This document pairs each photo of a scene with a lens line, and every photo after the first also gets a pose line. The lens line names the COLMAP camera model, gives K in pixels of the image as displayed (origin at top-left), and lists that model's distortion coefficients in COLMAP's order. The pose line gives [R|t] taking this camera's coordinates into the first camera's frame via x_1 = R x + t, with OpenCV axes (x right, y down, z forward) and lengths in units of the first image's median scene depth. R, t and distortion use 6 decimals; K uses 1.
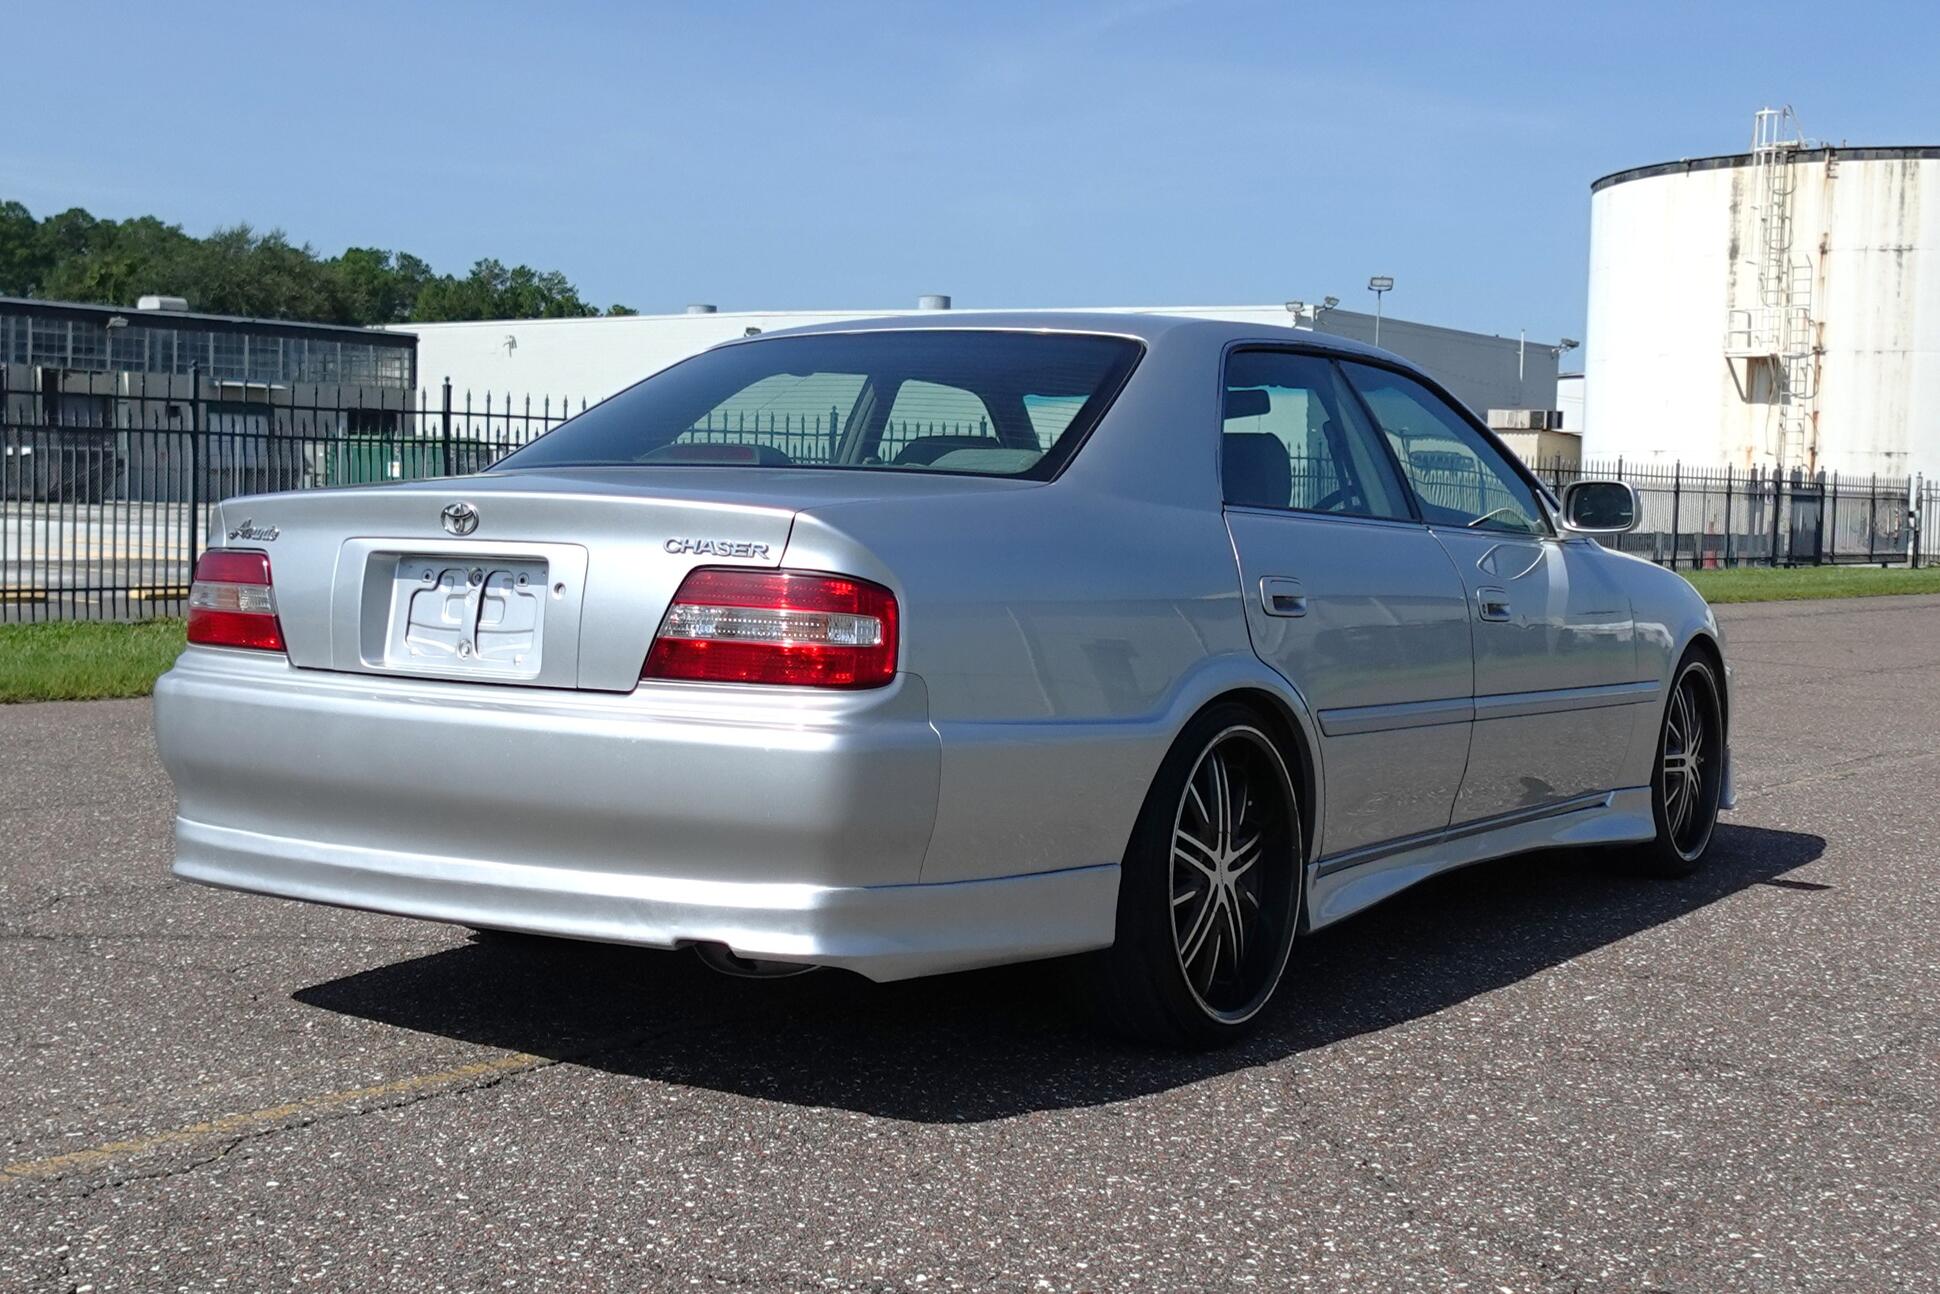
lens RADIAL K [[2724.5, 0, 970.0], [0, 2724.5, 647.0], [0, 0, 1]] dist [-0.013511, 0.038399]
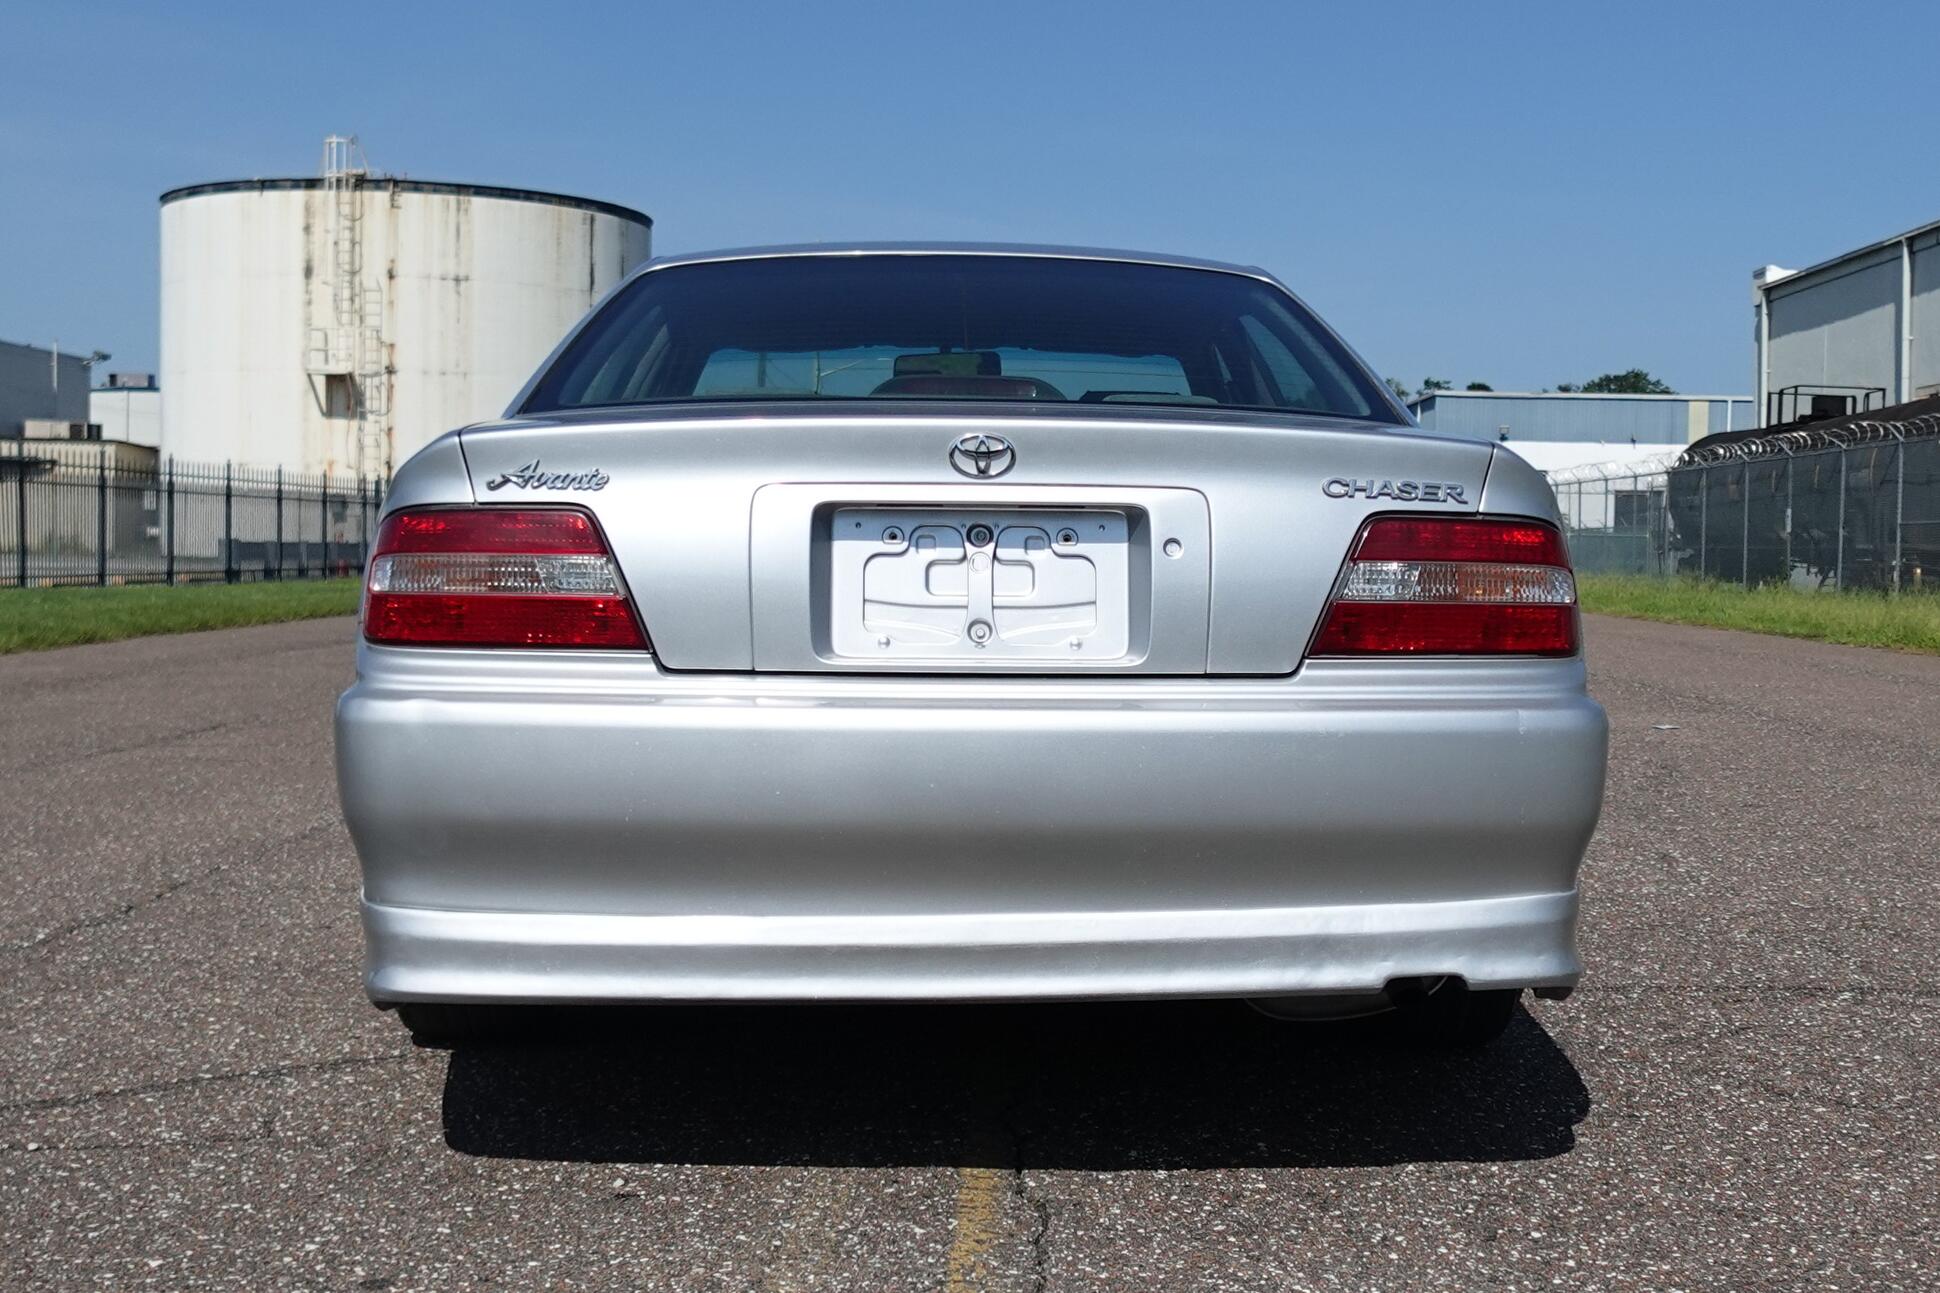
lens RADIAL K [[2502.4, 0, 970.0], [0, 2502.4, 646.5], [0, 0, 1]] dist [0.013173, 0.011794]
pose [[0.773823, -0.034758, 0.632447, -0.560266], [0.038383, 0.999231, 0.007954, -0.000665], [-0.632238, 0.018120, 0.774562, 0.426890]]
